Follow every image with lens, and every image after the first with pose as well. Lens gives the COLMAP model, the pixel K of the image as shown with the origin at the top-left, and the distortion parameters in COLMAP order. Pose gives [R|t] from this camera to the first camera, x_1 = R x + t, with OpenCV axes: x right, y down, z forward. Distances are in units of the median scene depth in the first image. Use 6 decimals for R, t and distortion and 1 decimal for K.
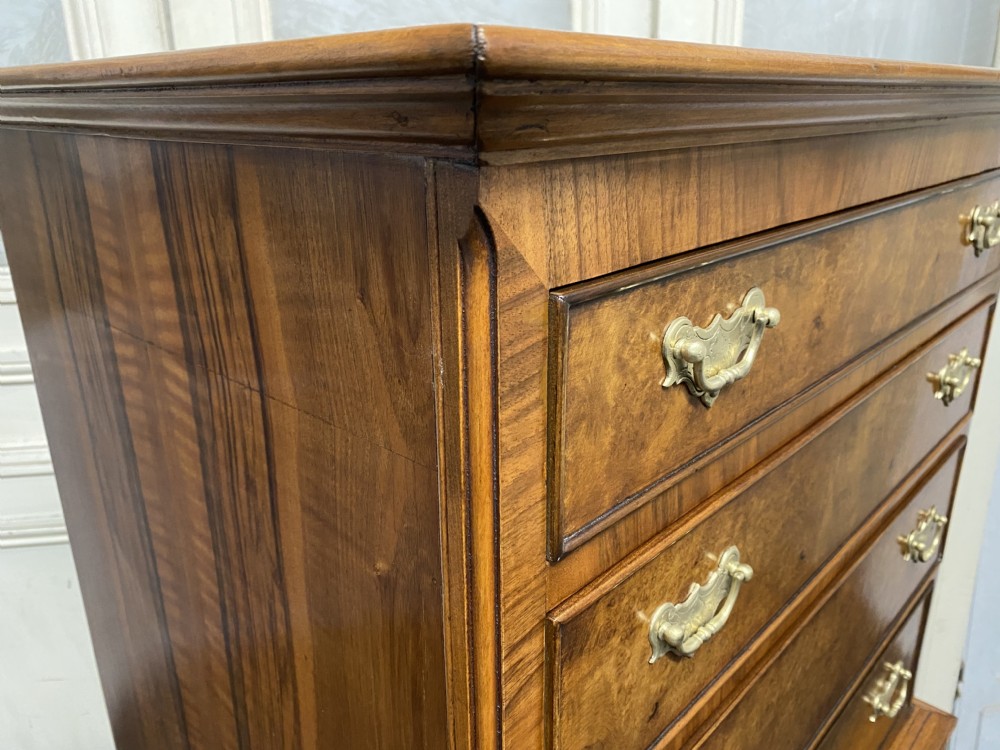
lens RADIAL K [[768.0, 0, 499.0], [0, 768.0, 363.1], [0, 0, 1]] dist [0.014824, -0.024631]
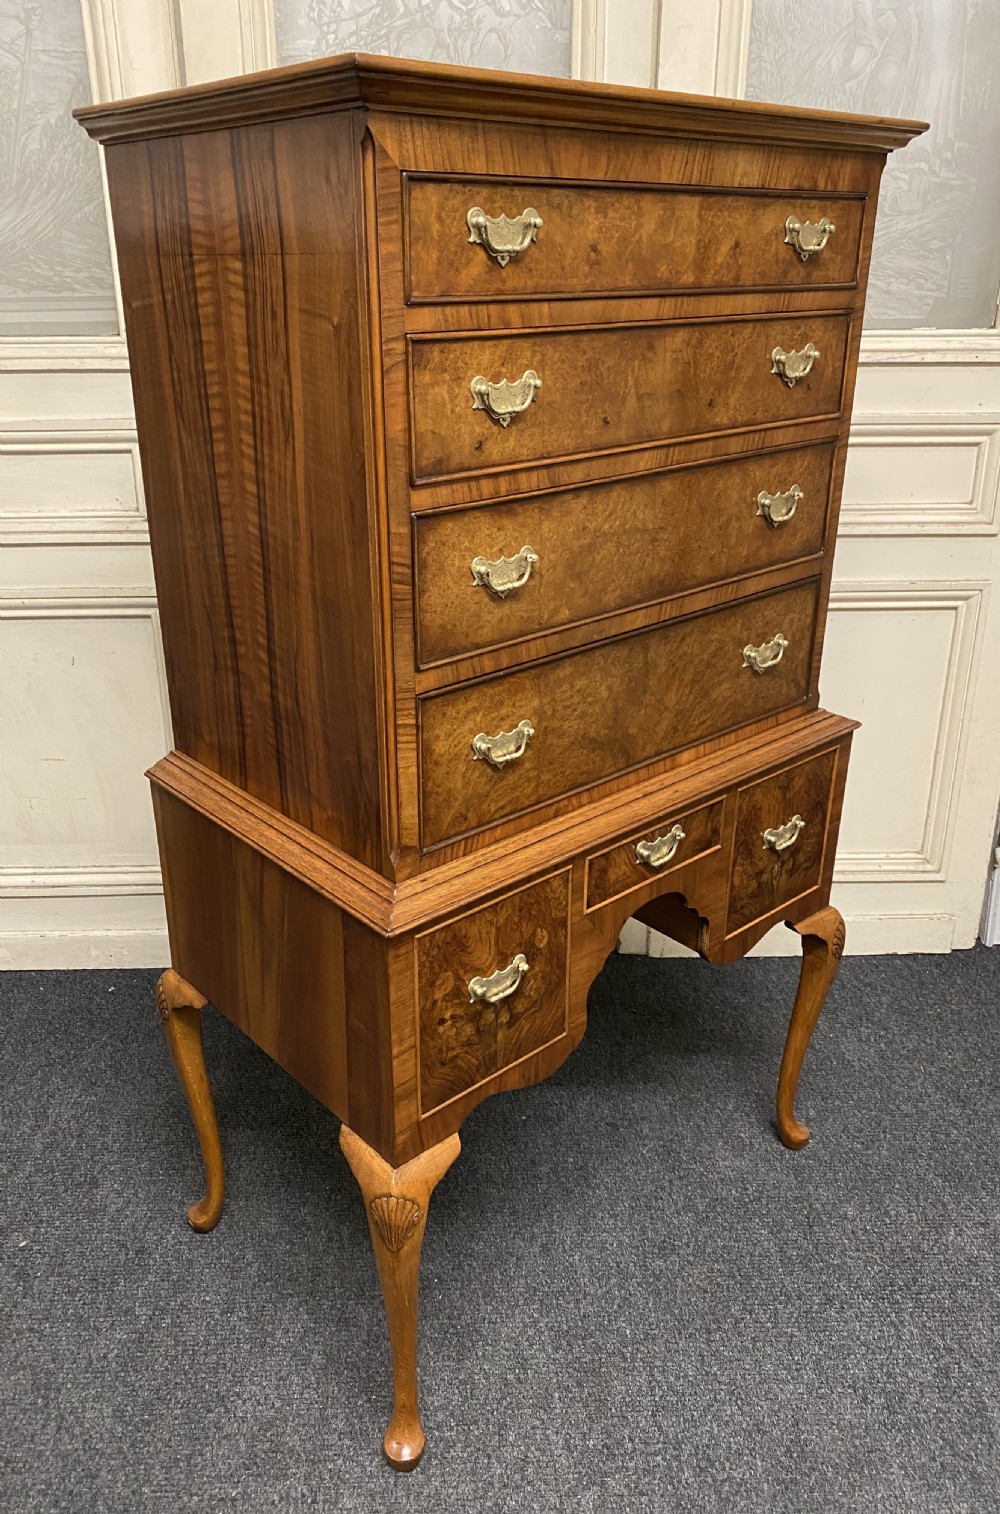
lens RADIAL K [[1153.8, 0, 469.4], [0, 1153.8, 742.8], [0, 0, 1]] dist [0.026878, -0.003390]
pose [[0.994927, 0.037070, -0.093523, 0.566826], [-0.030814, 0.997245, 0.067472, 1.193688], [0.095767, -0.064247, 0.993328, -2.271365]]
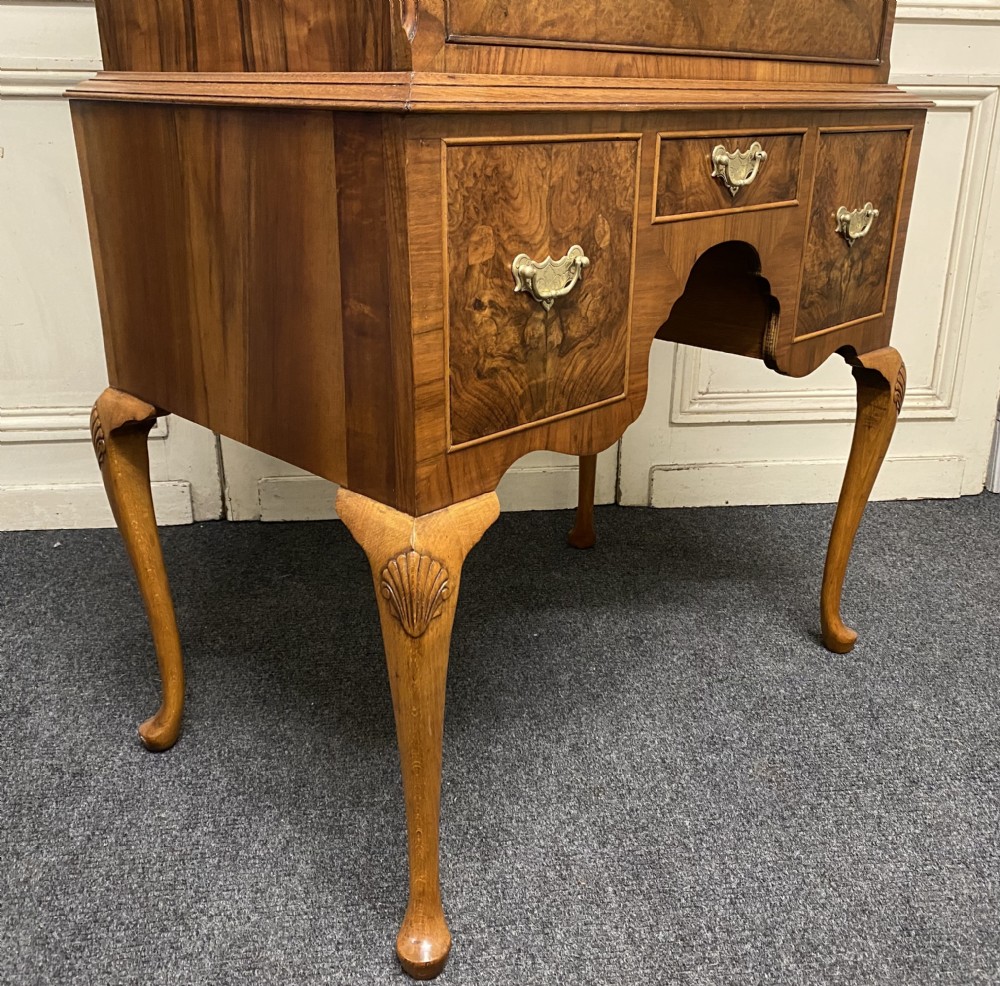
lens RADIAL K [[1011.2, 0, 507.4], [0, 1011.2, 497.0], [0, 0, 1]] dist [0.021389, 0.000000]
pose [[0.999795, 0.017999, -0.009249, 0.245321], [-0.017534, 0.998688, 0.048122, 2.748435], [0.010104, -0.047950, 0.998799, -0.920414]]
